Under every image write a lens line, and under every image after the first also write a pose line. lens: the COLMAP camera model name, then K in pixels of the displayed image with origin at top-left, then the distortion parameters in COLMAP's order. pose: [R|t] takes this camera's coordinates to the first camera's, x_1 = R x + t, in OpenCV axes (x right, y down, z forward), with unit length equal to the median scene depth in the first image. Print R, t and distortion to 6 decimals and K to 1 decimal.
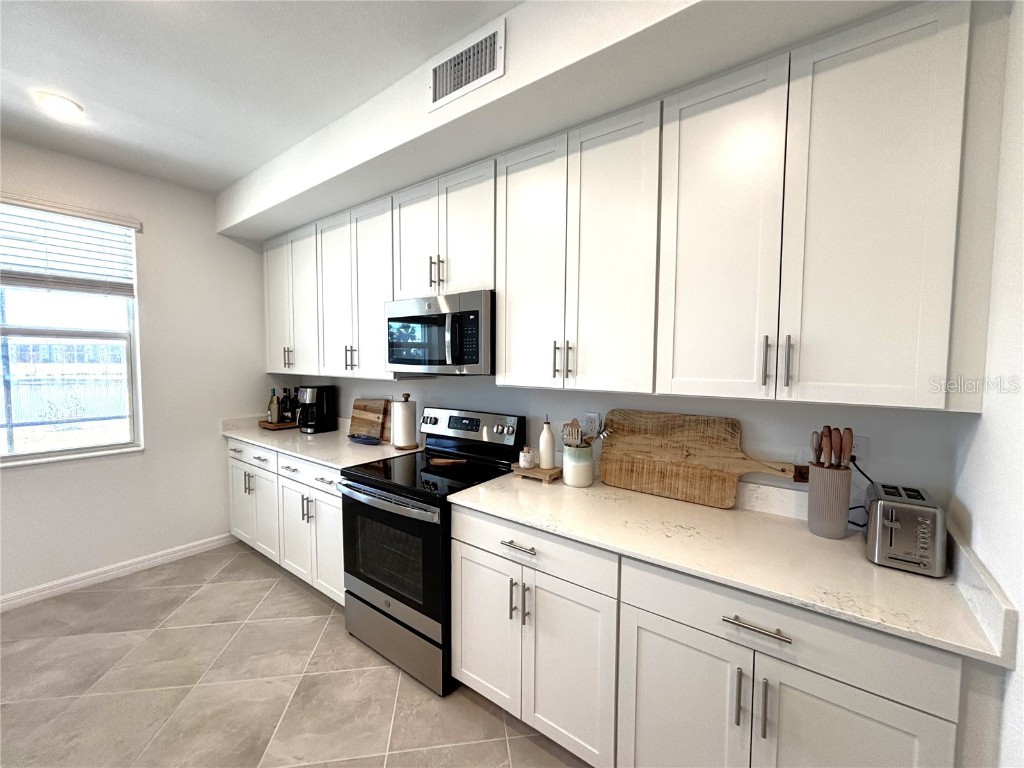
lens RADIAL K [[412.9, 0, 505.1], [0, 412.9, 383.8], [0, 0, 1]] dist [0.011435, -0.000188]
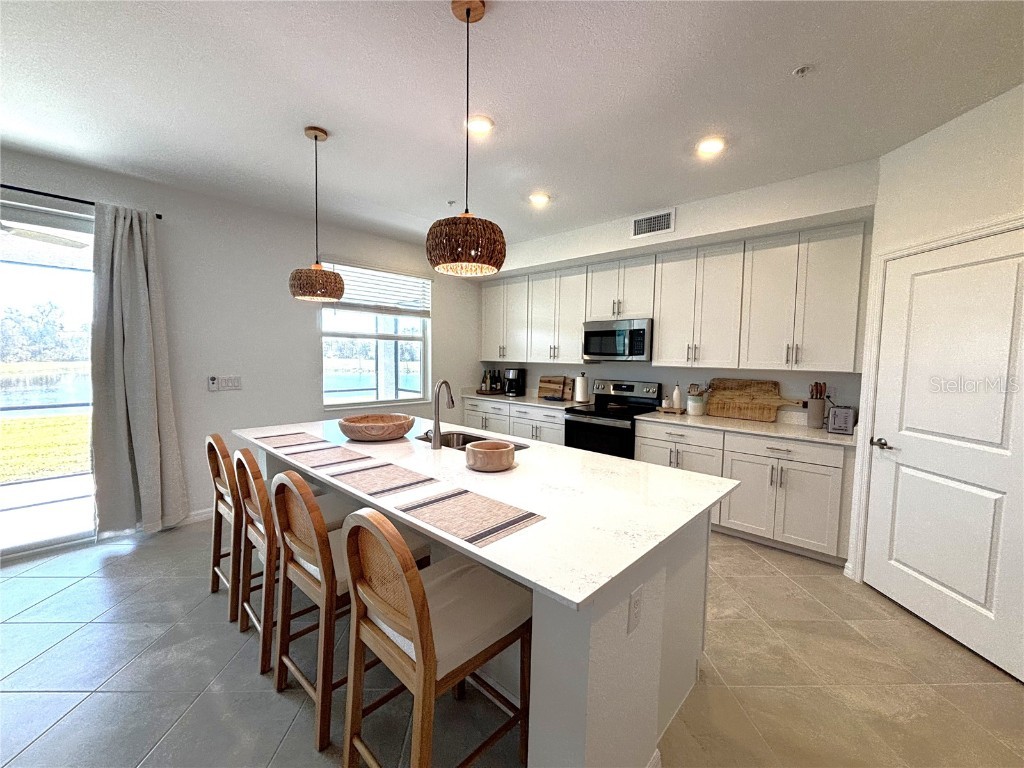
lens RADIAL K [[411.3, 0, 507.7], [0, 411.3, 385.3], [0, 0, 1]] dist [-0.000791, -0.000138]
pose [[0.994210, 0.014749, -0.106436, -0.535105], [-0.012914, 0.999756, 0.017911, 0.074451], [0.106674, -0.016432, 0.994158, -1.123776]]
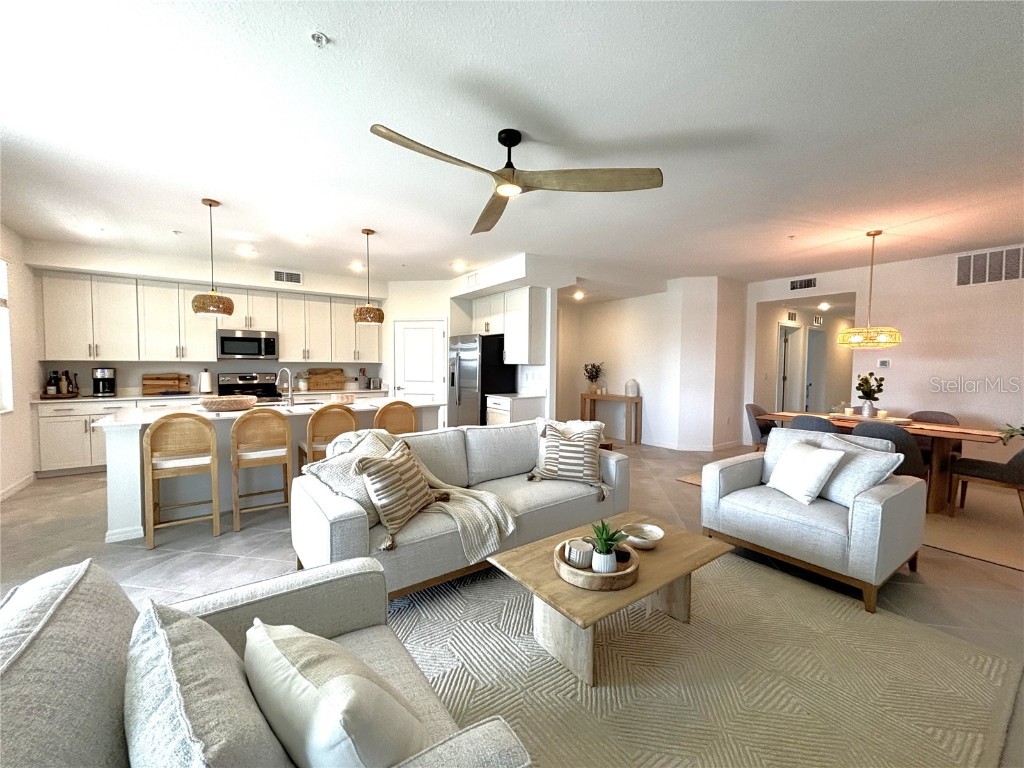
lens RADIAL K [[412.9, 0, 505.1], [0, 412.9, 383.8], [0, 0, 1]] dist [0.011435, -0.000188]
pose [[0.306919, -0.055481, 0.950117, -2.662977], [0.045121, 0.998025, 0.043702, 0.115558], [-0.950665, 0.029458, 0.308817, -1.713204]]
